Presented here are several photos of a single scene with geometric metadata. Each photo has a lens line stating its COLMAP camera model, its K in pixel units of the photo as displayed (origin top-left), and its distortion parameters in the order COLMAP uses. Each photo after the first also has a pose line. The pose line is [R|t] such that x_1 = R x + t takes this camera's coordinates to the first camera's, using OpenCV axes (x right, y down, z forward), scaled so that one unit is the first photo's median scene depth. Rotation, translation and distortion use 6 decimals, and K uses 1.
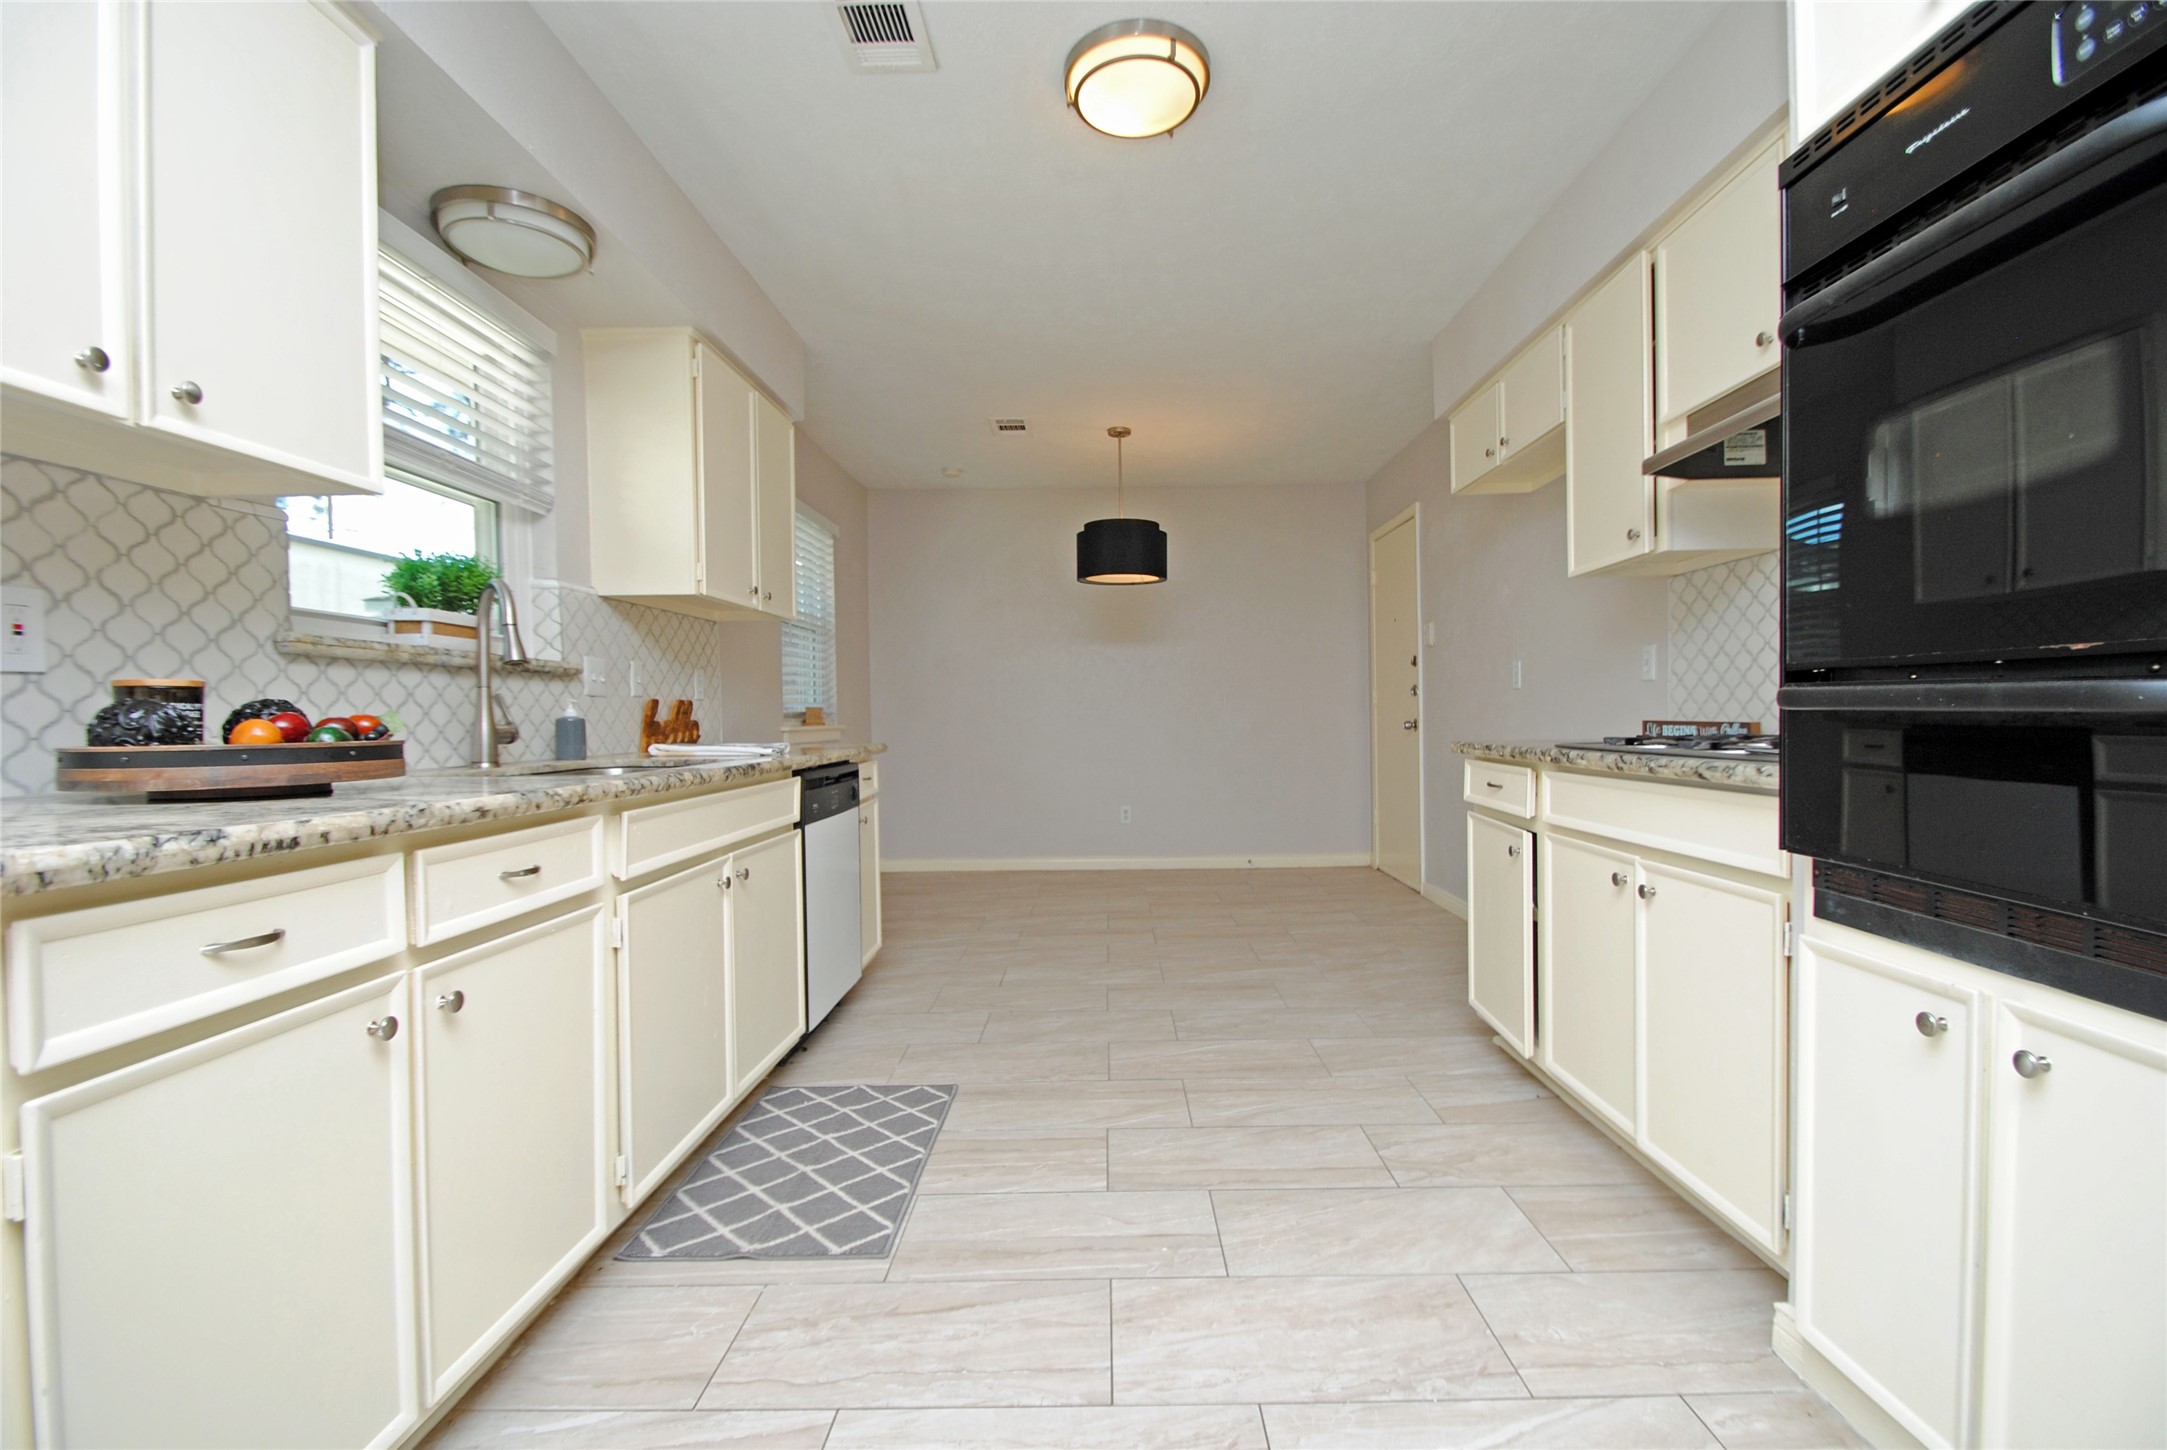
lens RADIAL K [[947.3, 0, 1101.9], [0, 947.3, 734.1], [0, 0, 1]] dist [0.015923, -0.017346]
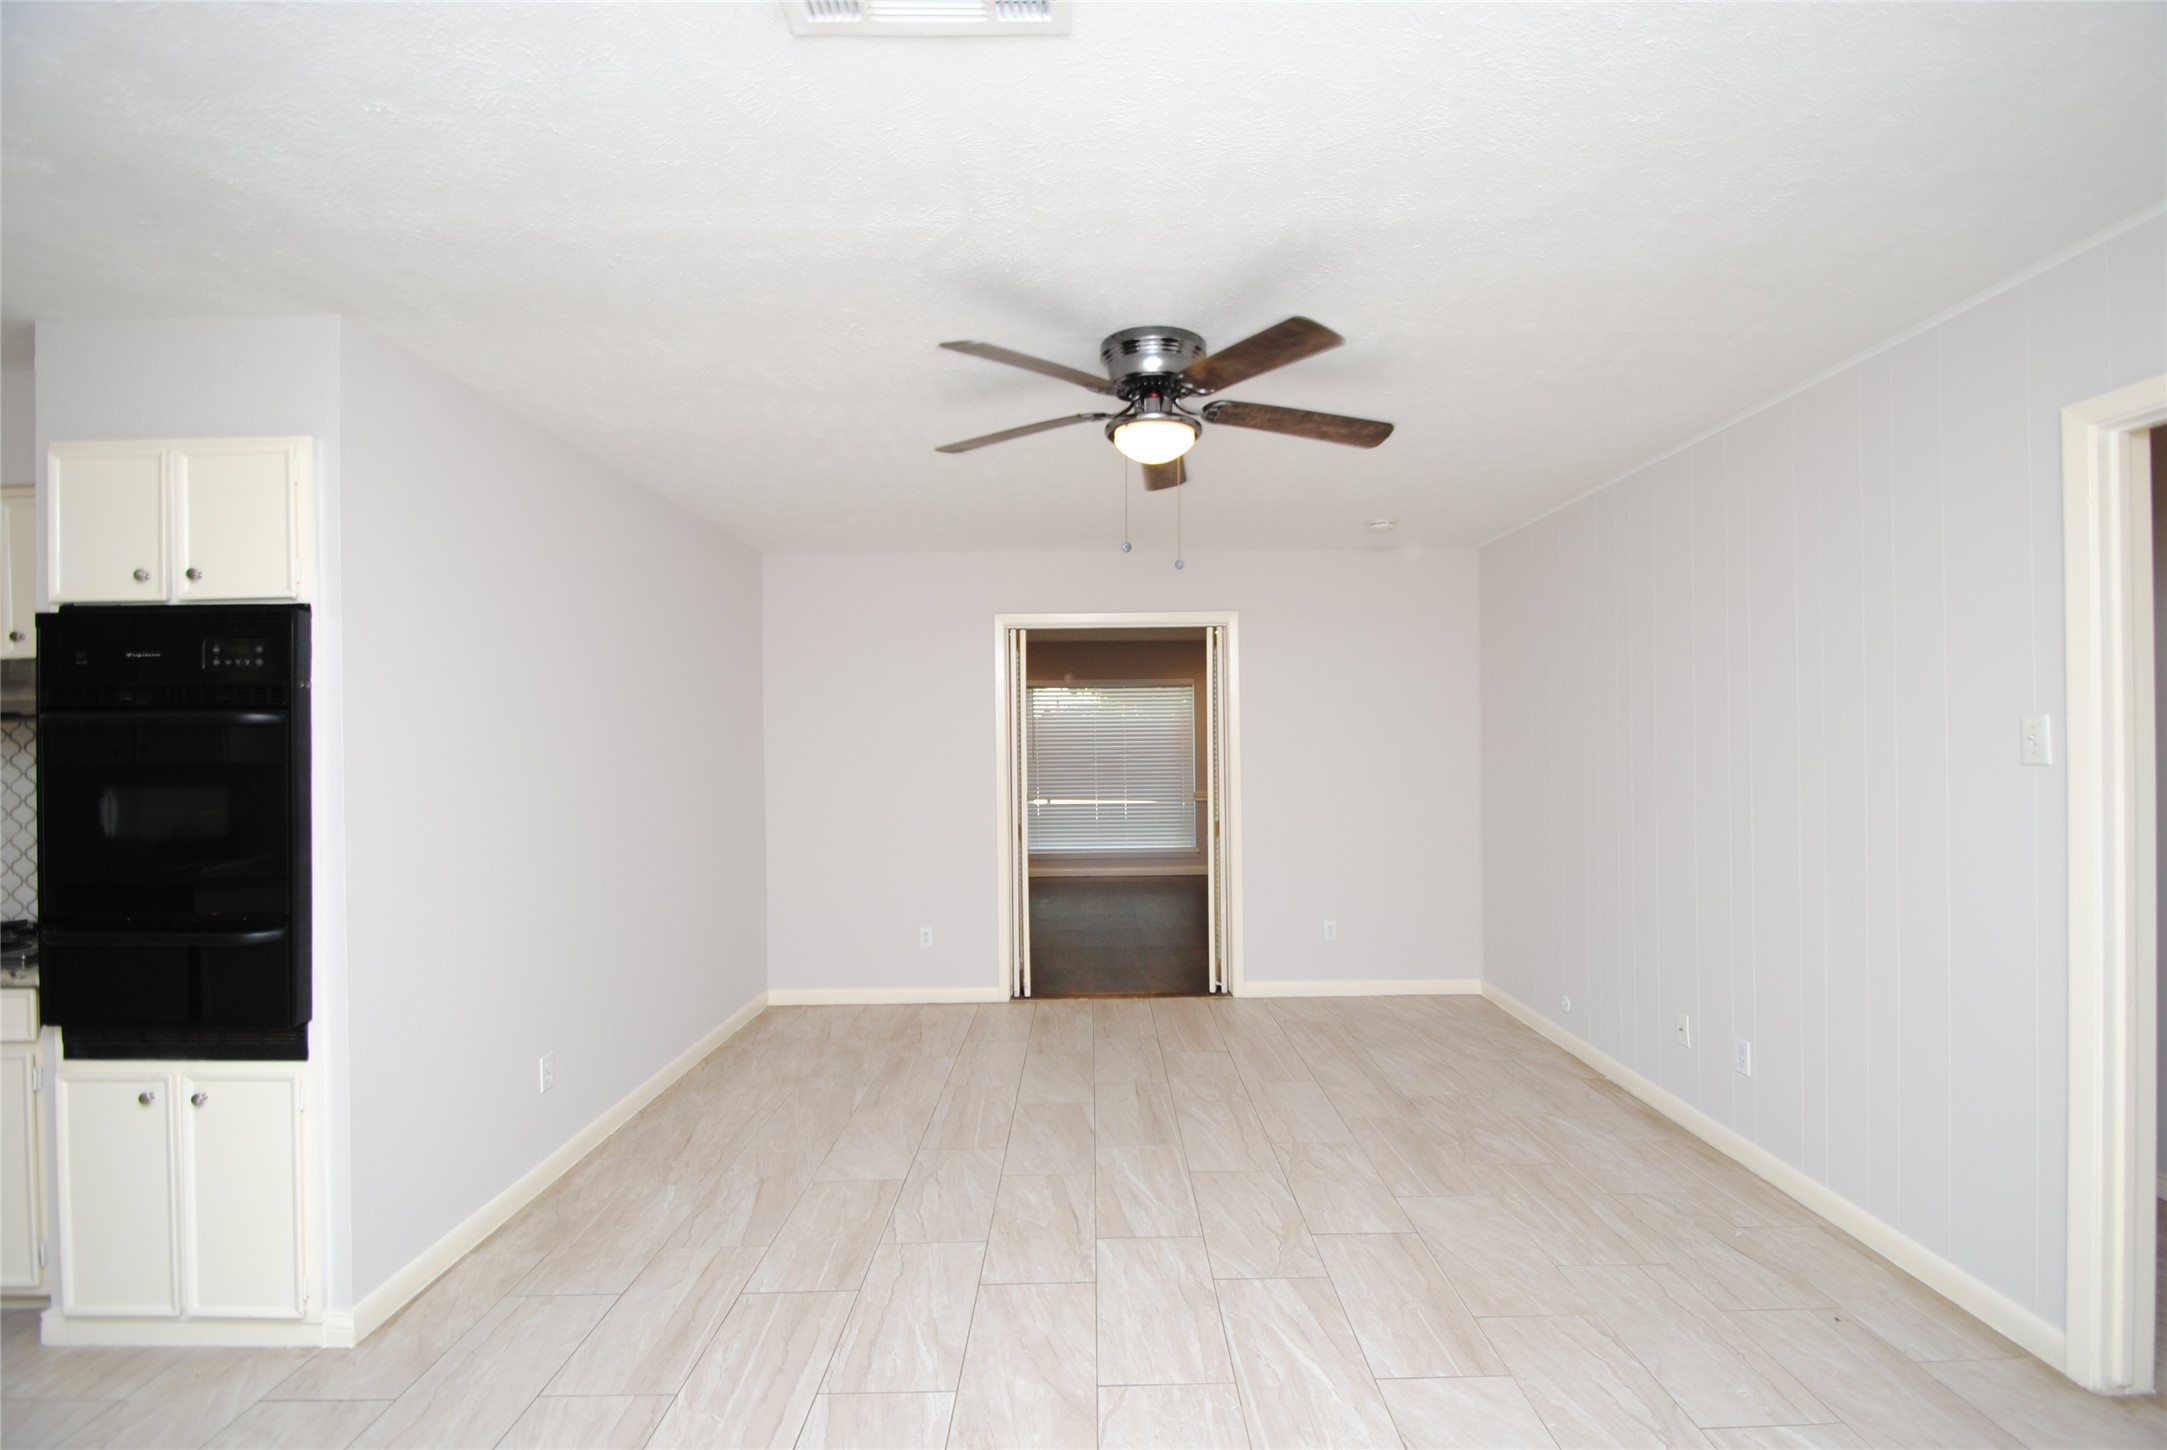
lens RADIAL K [[947.3, 0, 1101.9], [0, 947.3, 734.1], [0, 0, 1]] dist [0.015923, -0.017346]
pose [[-0.016905, 0.017738, 0.999700, -0.561622], [0.033100, 0.999305, -0.017171, -0.173509], [-0.999309, 0.032799, -0.017481, -0.481167]]
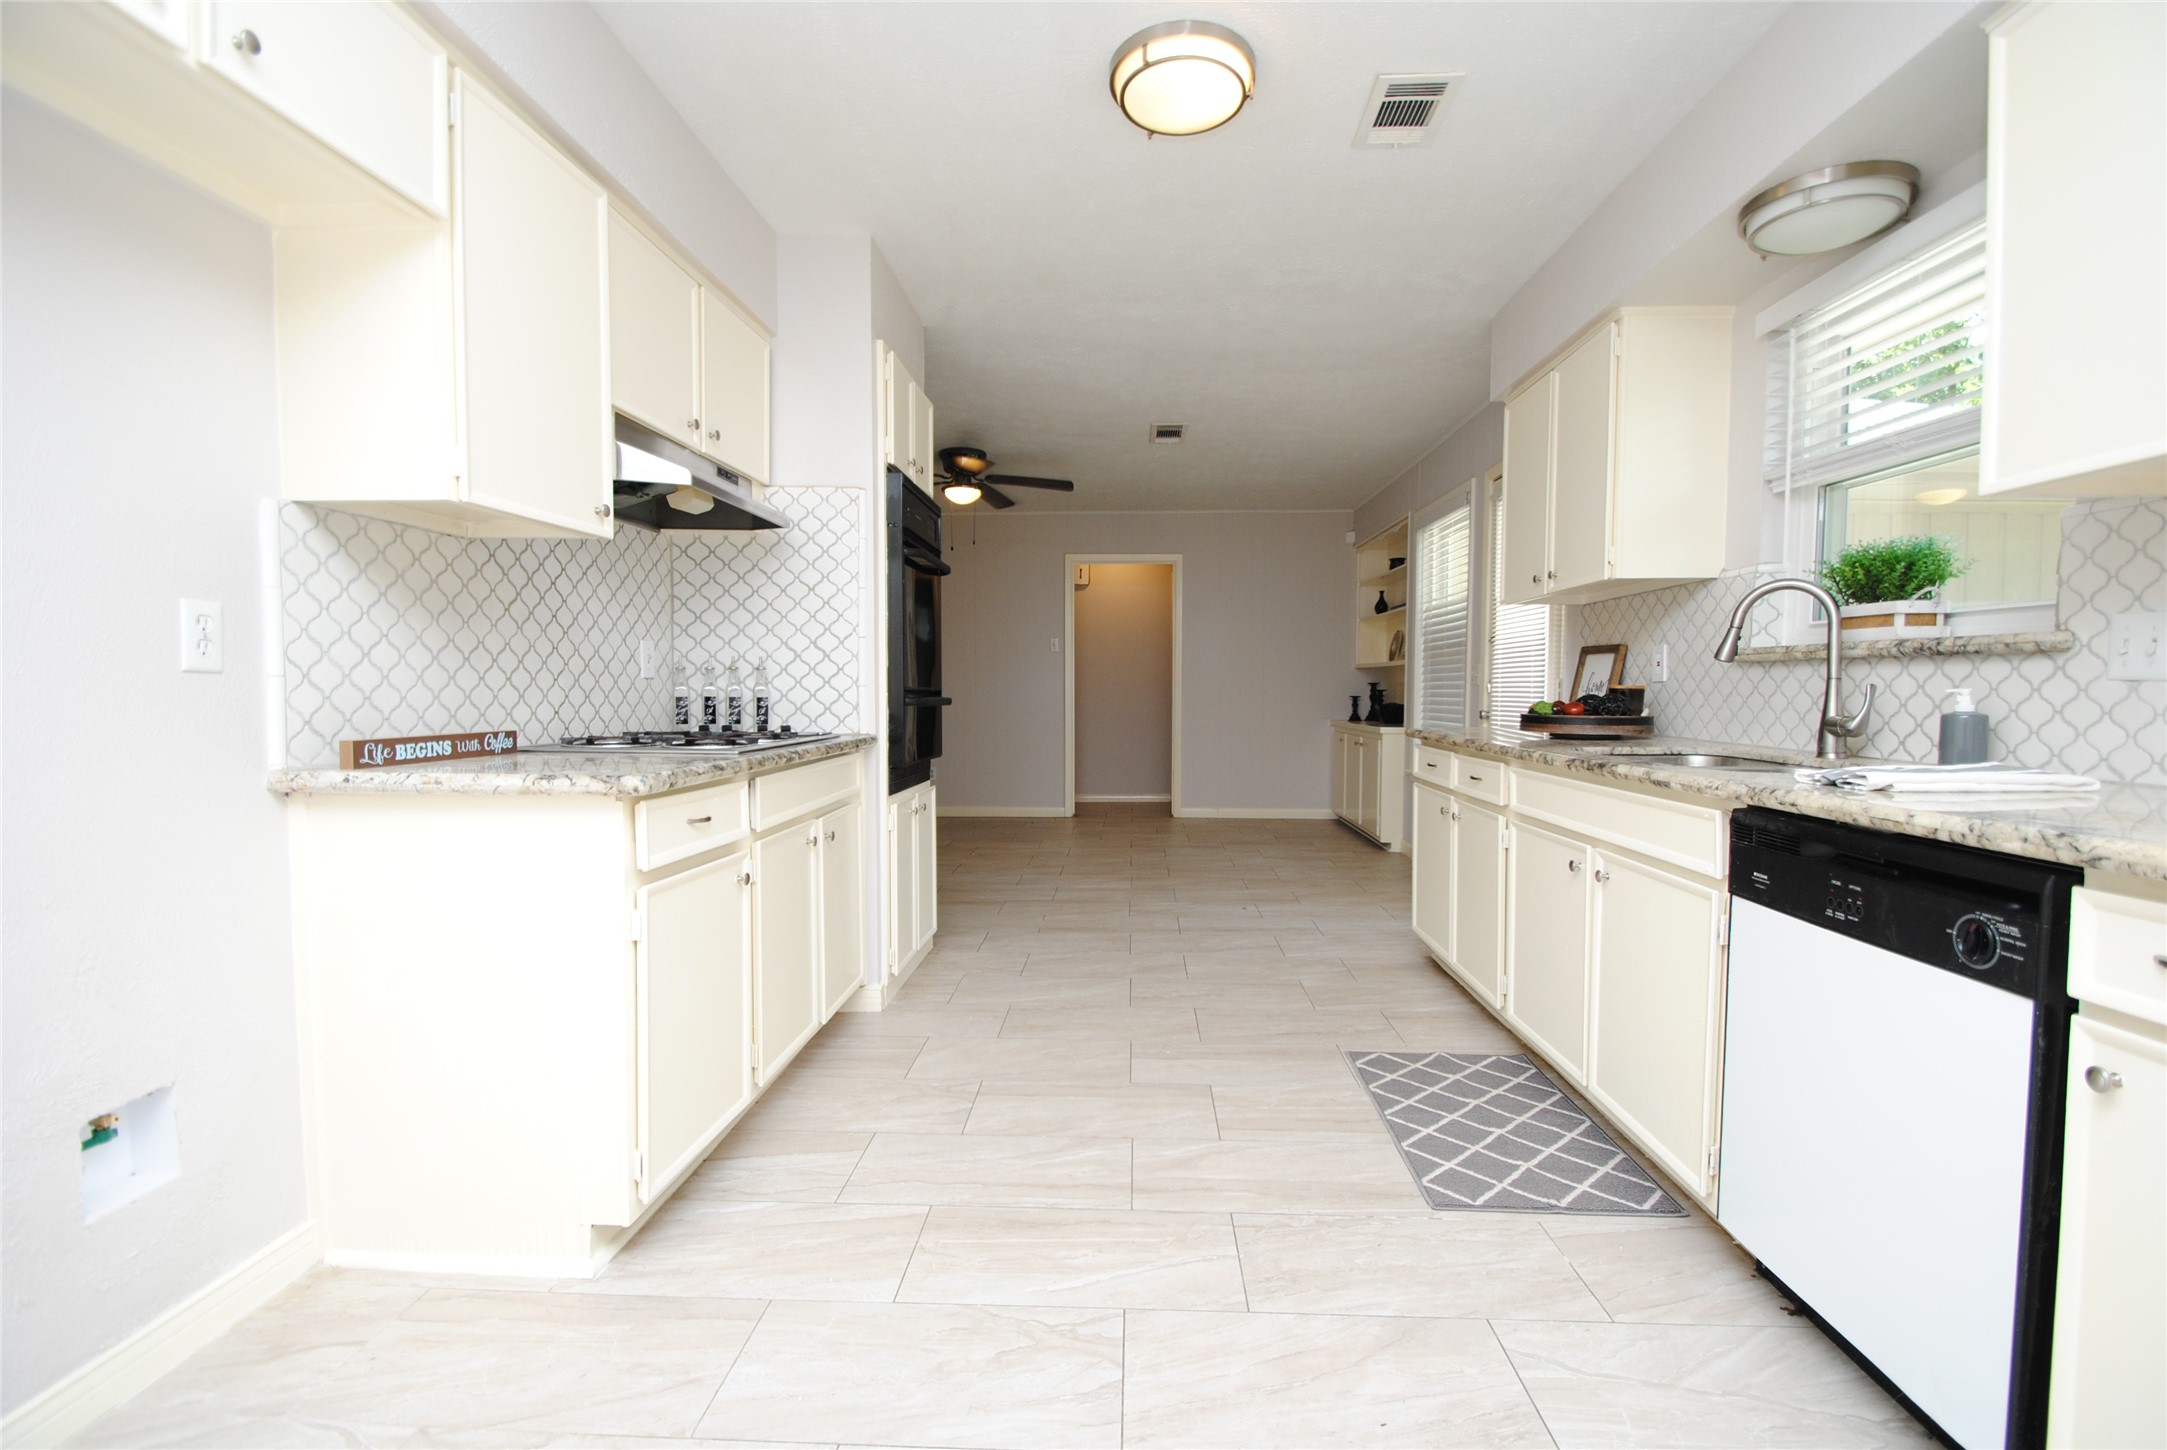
lens RADIAL K [[947.3, 0, 1101.9], [0, 947.3, 734.1], [0, 0, 1]] dist [0.015923, -0.017346]
pose [[-0.999422, 0.010518, 0.032324, 0.090977], [0.012763, 0.997461, 0.070068, -0.067352], [-0.031505, 0.070440, -0.997018, 1.943545]]
